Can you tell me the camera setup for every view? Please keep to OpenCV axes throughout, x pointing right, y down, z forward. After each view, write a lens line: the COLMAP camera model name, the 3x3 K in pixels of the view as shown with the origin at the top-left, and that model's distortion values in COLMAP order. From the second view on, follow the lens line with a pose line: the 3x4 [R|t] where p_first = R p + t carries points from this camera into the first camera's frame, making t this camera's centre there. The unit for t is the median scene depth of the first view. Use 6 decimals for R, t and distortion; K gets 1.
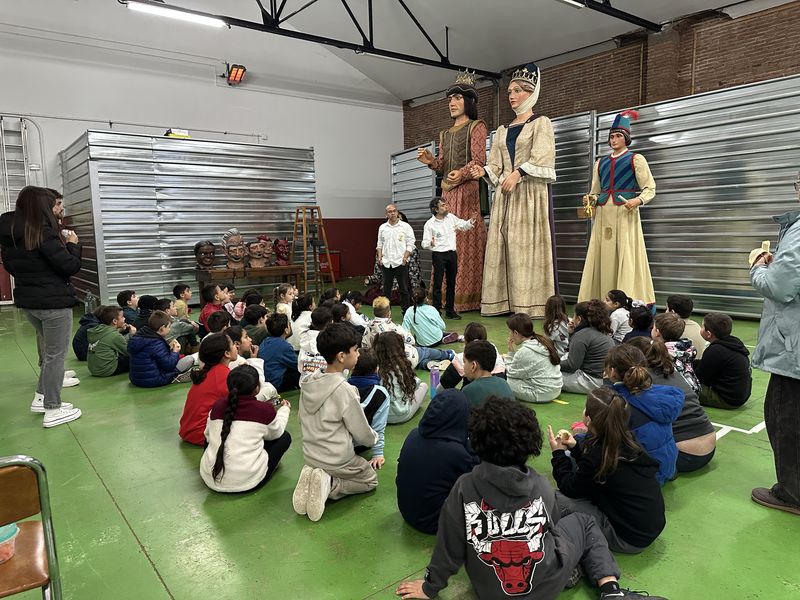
lens RADIAL K [[549.4, 0, 400.0], [0, 549.4, 300.0], [0, 0, 1]] dist [-0.005808, -0.001752]
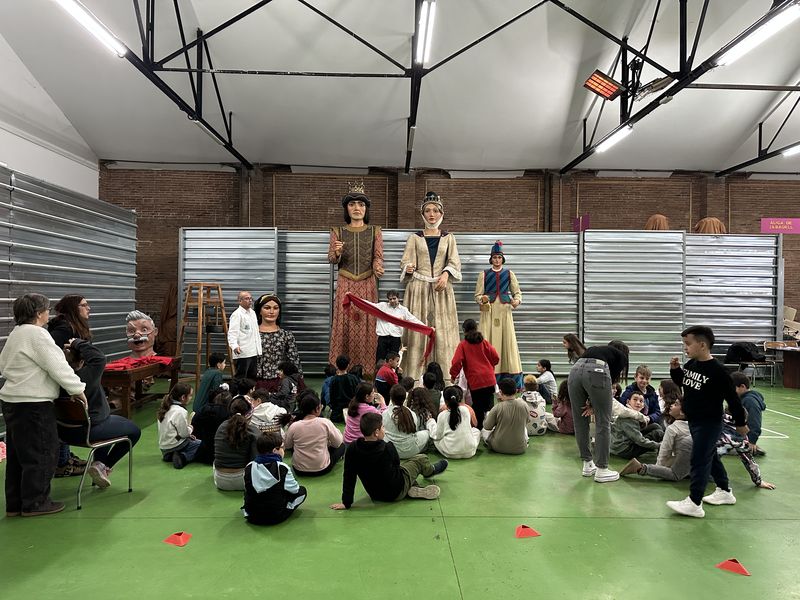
lens RADIAL K [[579.9, 0, 400.0], [0, 579.9, 300.0], [0, 0, 1]] dist [0.009871, -0.002880]
pose [[0.602189, 0.035275, 0.797574, -0.934104], [0.075603, 0.992014, -0.100957, -0.039880], [-0.794765, 0.121095, 0.594713, 0.255195]]
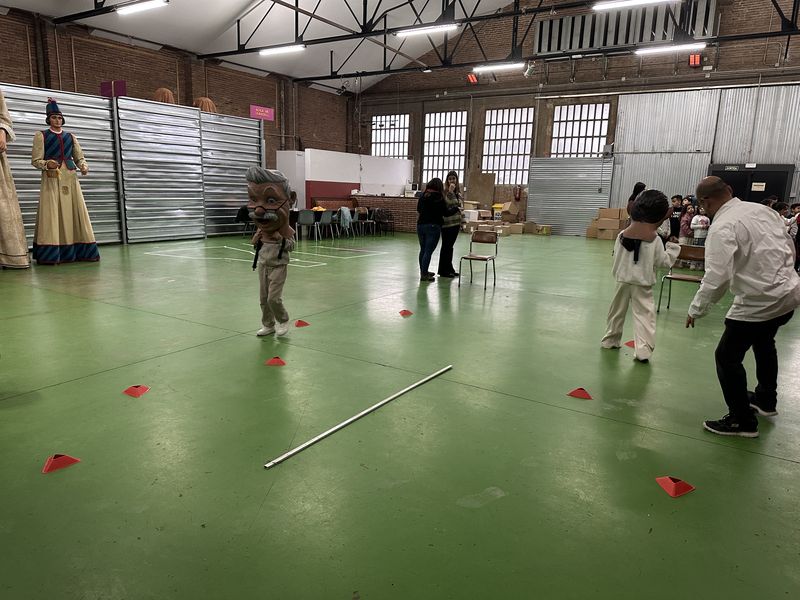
lens RADIAL K [[579.9, 0, 400.0], [0, 579.9, 300.0], [0, 0, 1]] dist [0.009871, -0.002880]
pose [[-0.343193, -0.168561, 0.924016, -1.207996], [0.099119, 0.971773, 0.214088, -0.075688], [-0.934020, 0.165061, -0.316798, 0.665212]]
